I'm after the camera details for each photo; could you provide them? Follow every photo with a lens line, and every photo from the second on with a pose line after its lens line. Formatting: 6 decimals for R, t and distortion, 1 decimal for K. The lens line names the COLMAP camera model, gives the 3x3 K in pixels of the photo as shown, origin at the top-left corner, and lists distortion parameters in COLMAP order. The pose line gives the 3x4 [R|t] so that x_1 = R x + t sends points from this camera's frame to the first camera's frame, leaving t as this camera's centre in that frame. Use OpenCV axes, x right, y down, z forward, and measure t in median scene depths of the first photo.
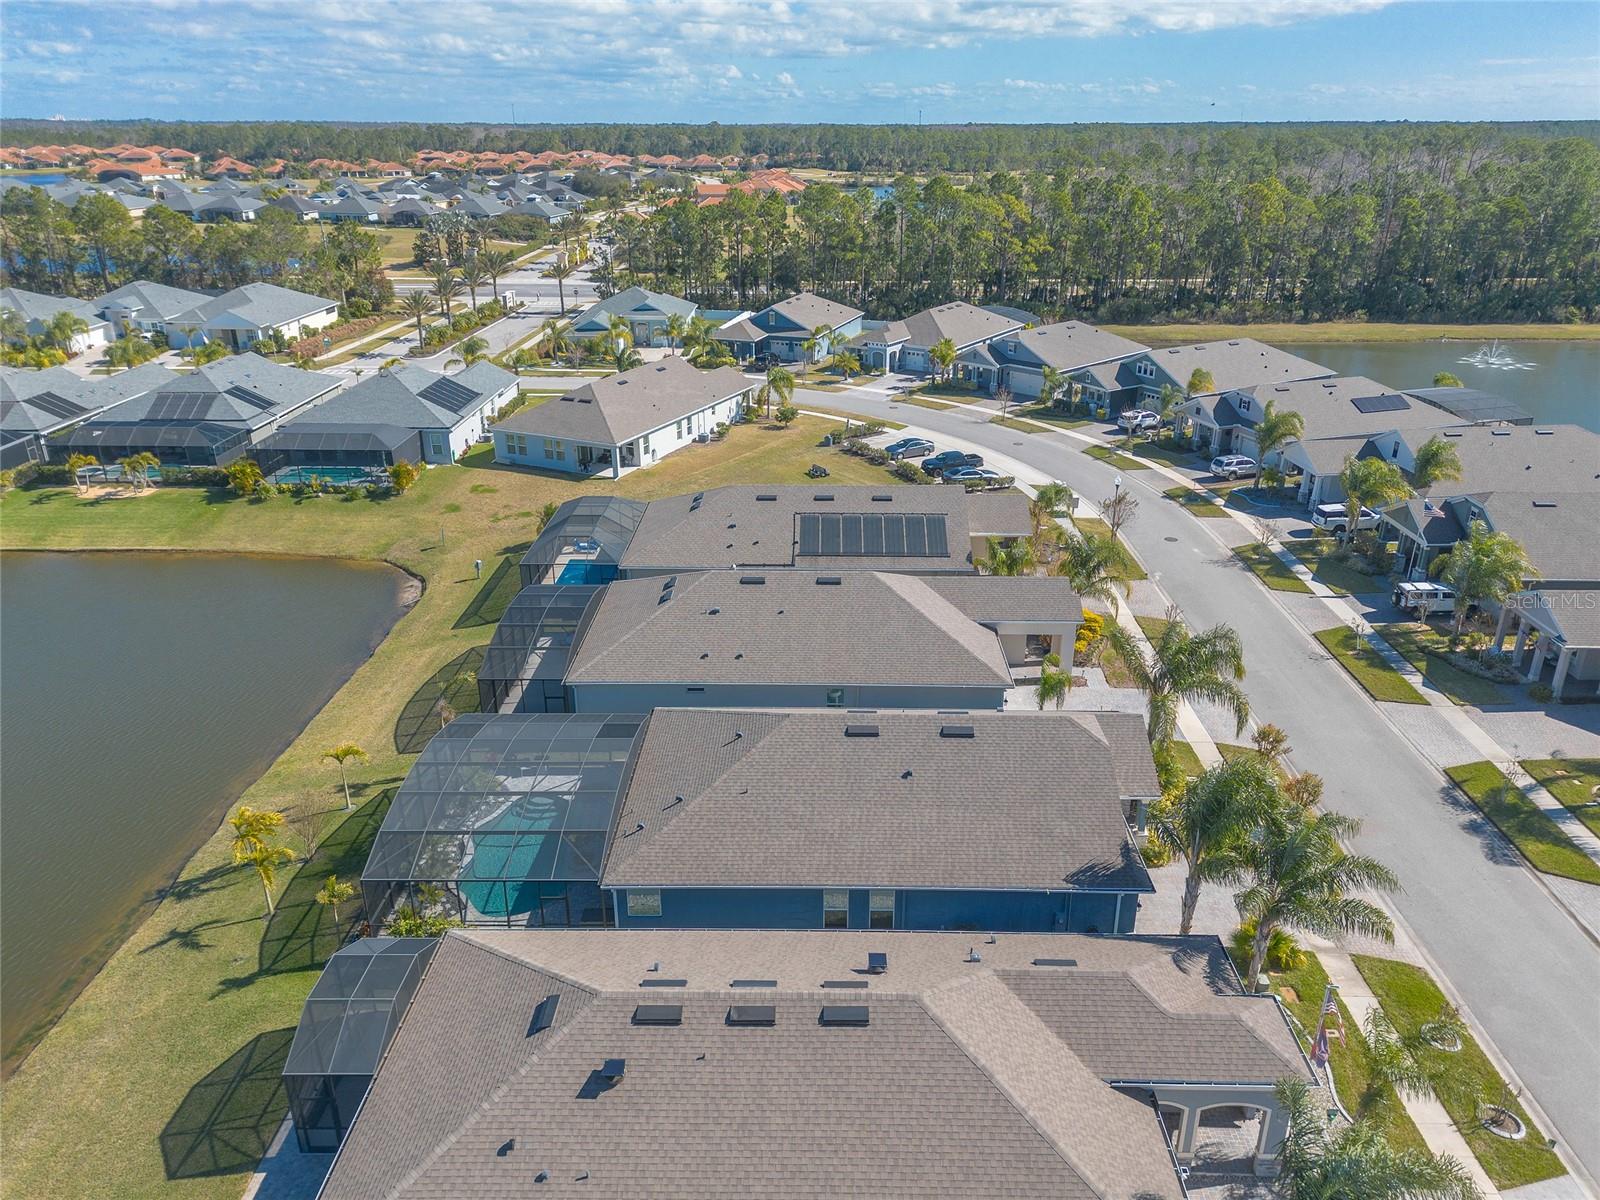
lens RADIAL K [[1136.7, 0, 800.0], [0, 1136.7, 600.0], [0, 0, 1]] dist [0.068356, -0.064594]
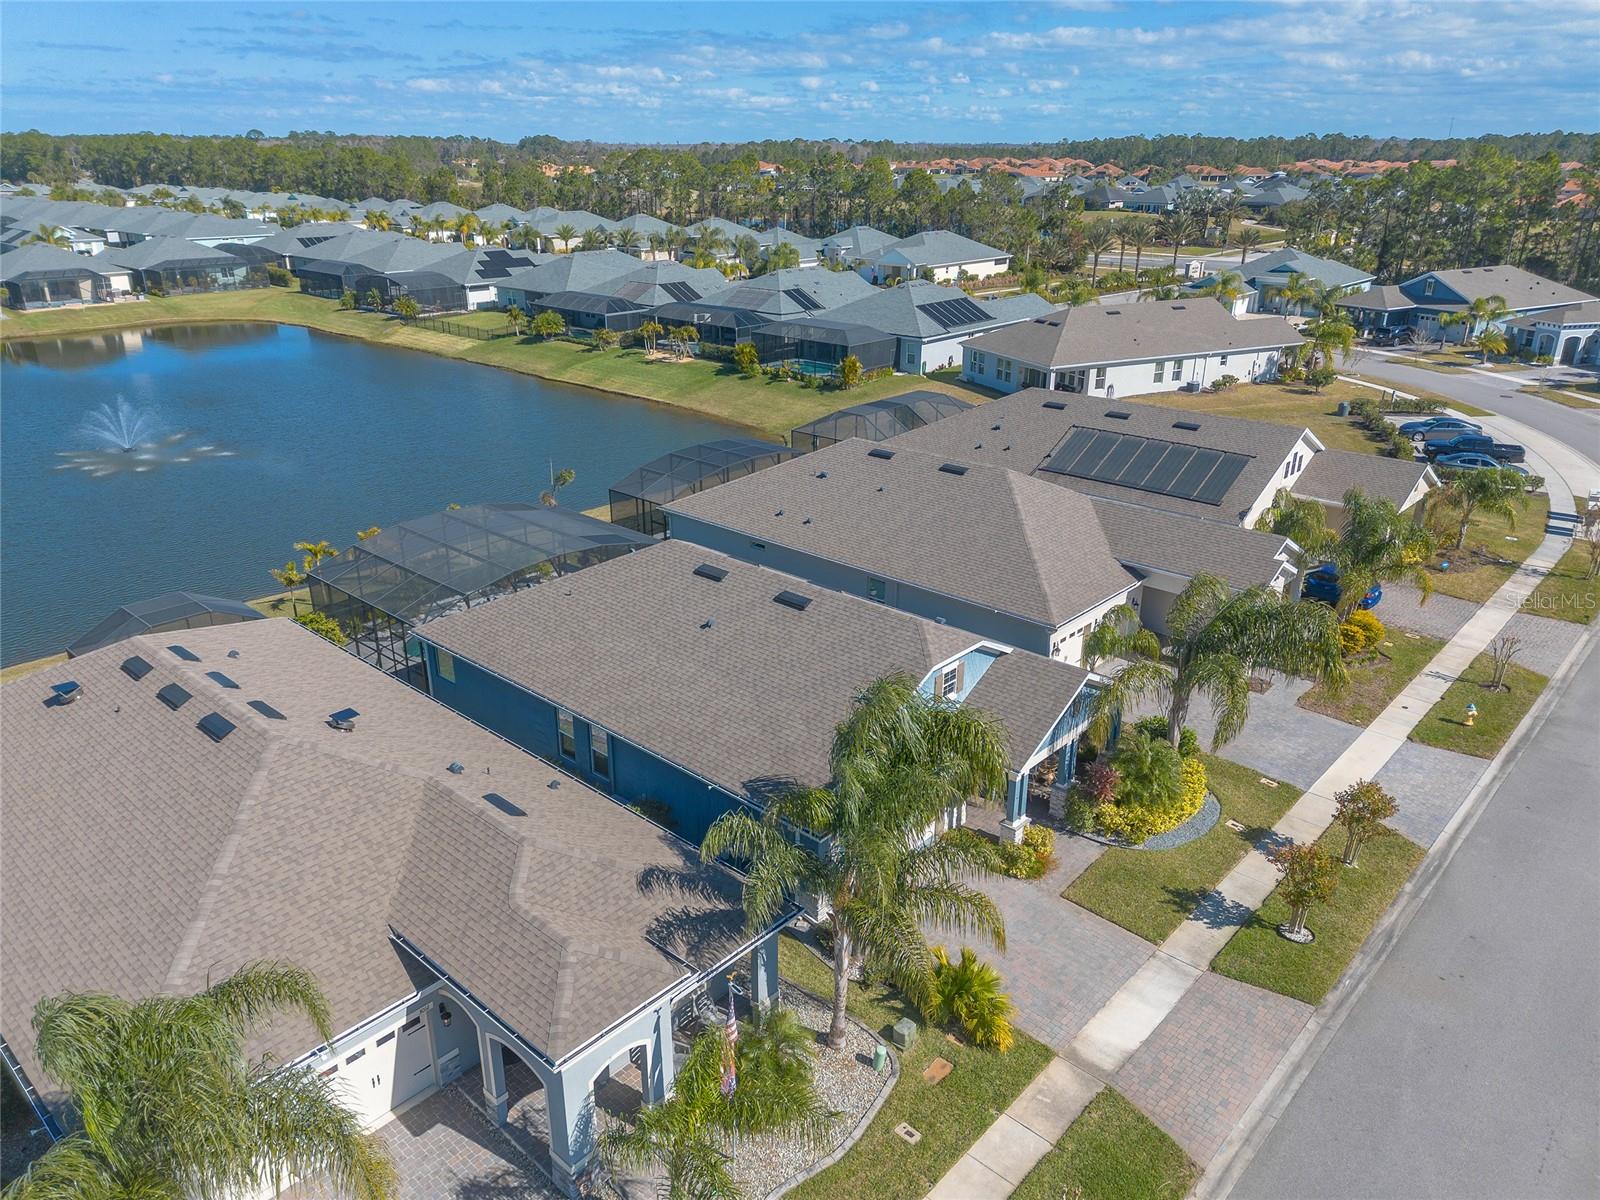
lens RADIAL K [[1133.4, 0, 812.9], [0, 1133.4, 594.1], [0, 0, 1]] dist [0.068441, -0.060604]
pose [[0.757266, 0.239448, -0.607628, 0.280169], [-0.252035, 0.965441, 0.066349, 0.025705], [0.602516, 0.102900, 0.791445, 0.170825]]
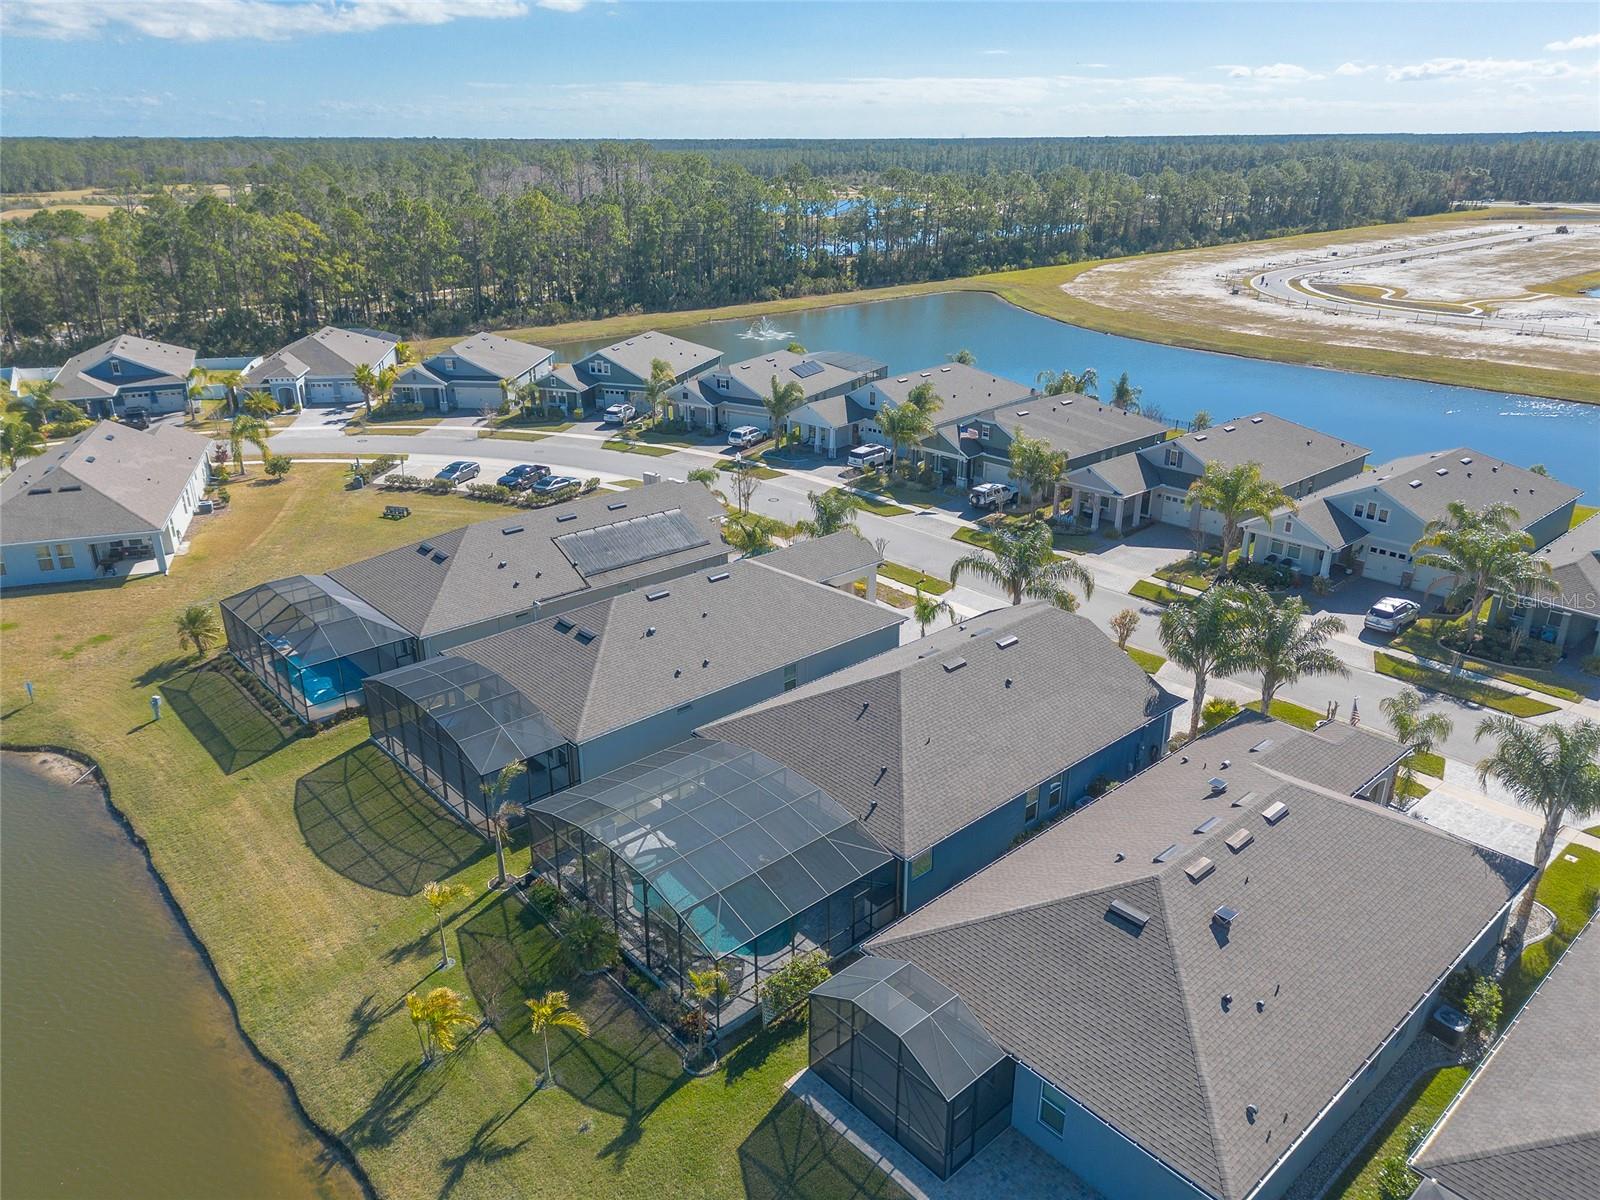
lens RADIAL K [[1136.7, 0, 800.0], [0, 1136.7, 600.0], [0, 0, 1]] dist [0.068356, -0.064594]
pose [[0.730517, -0.254736, 0.633605, -0.346304], [0.261666, 0.961422, 0.084844, -0.038571], [-0.630774, 0.103813, 0.768991, 0.092240]]
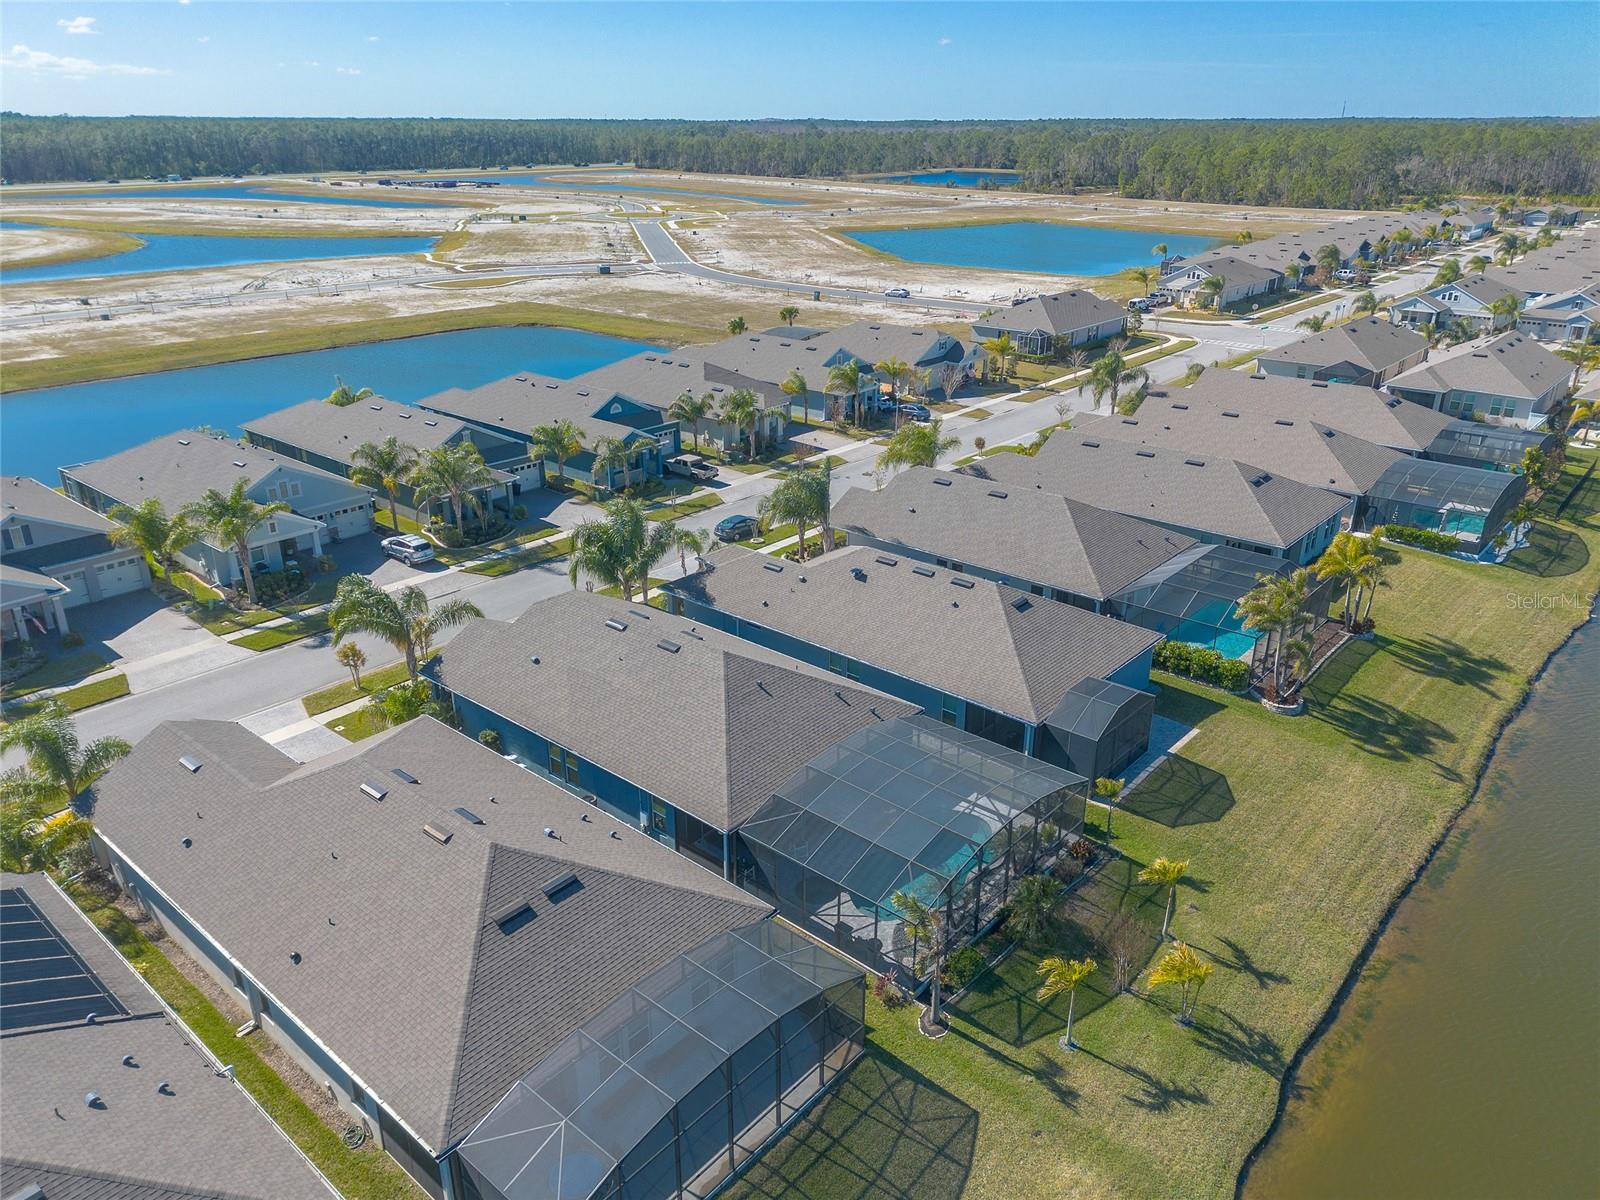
lens RADIAL K [[1136.7, 0, 800.0], [0, 1136.7, 600.0], [0, 0, 1]] dist [0.068356, -0.064594]
pose [[-0.770123, -0.244633, 0.589123, -0.328677], [0.243484, 0.740885, 0.625944, -0.285800], [-0.589599, 0.625495, -0.511008, 0.681719]]
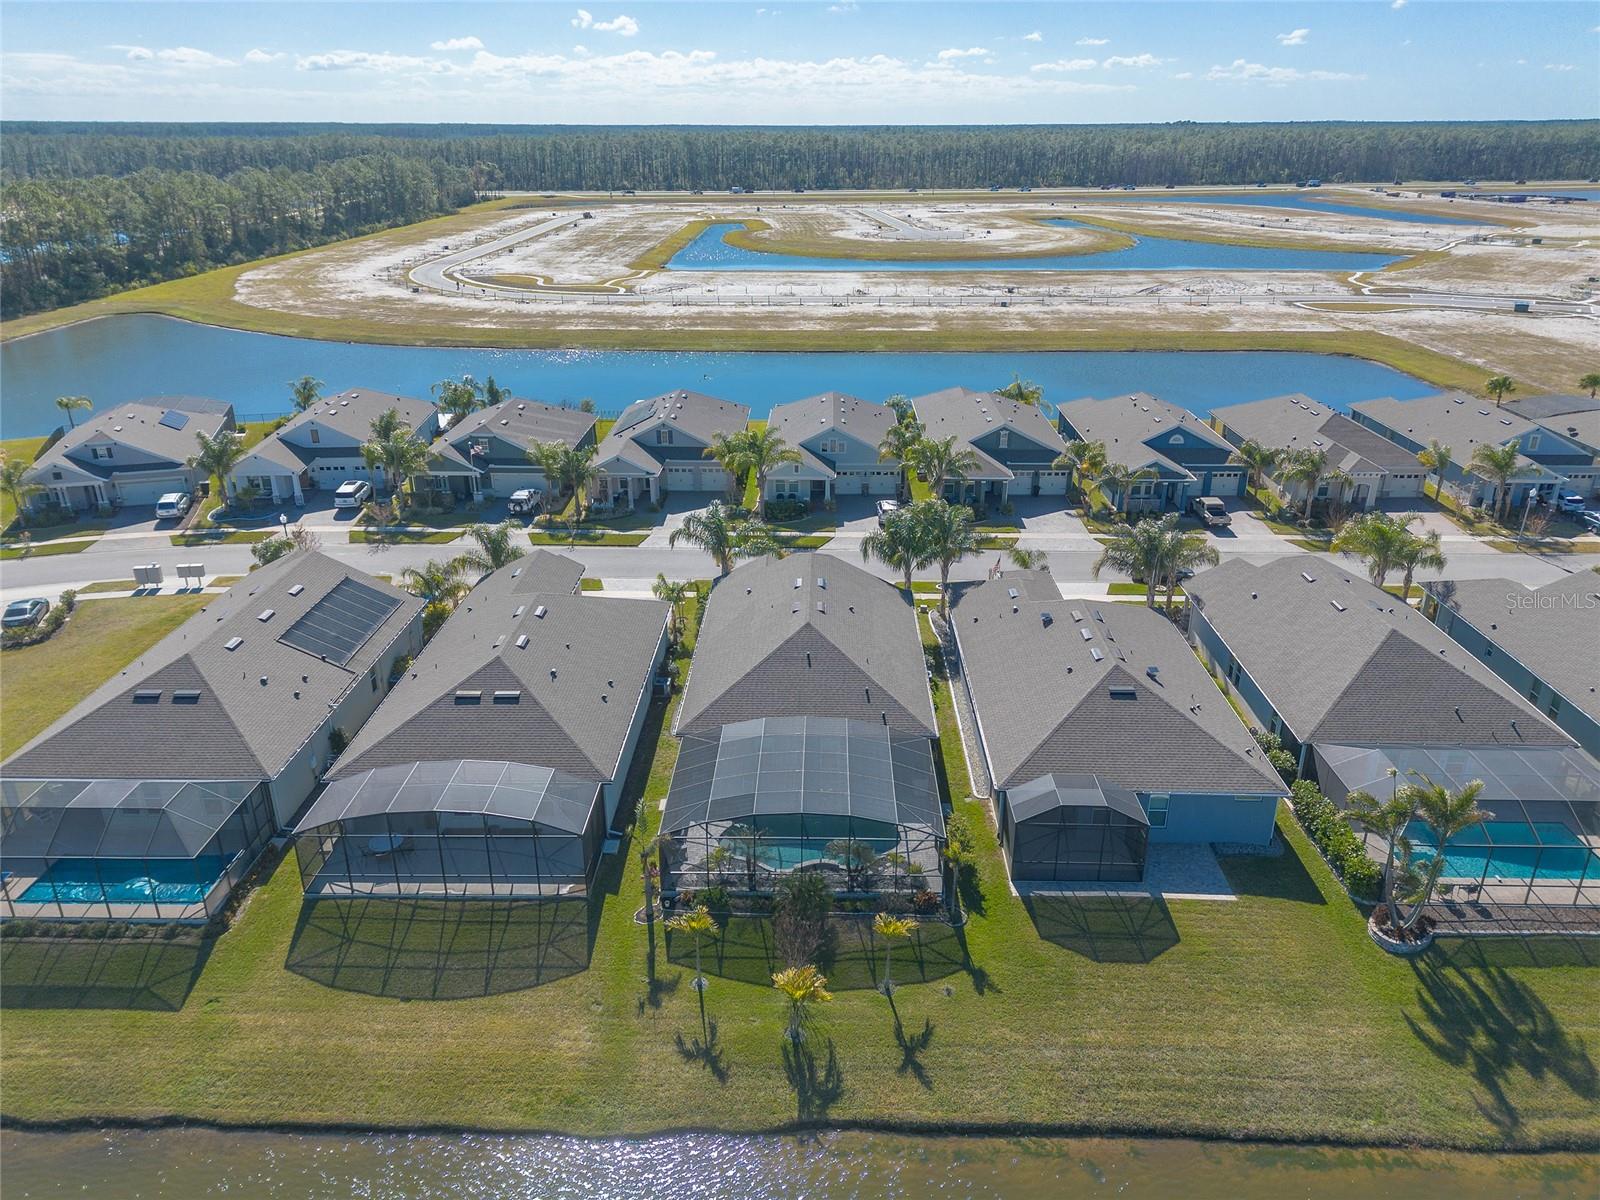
lens RADIAL K [[1133.4, 0, 812.9], [0, 1133.4, 594.1], [0, 0, 1]] dist [0.068441, -0.060604]
pose [[-0.005390, -0.377755, 0.925890, -0.573494], [0.381503, 0.855096, 0.351093, -0.184942], [-0.924352, 0.355122, 0.139506, 0.359349]]
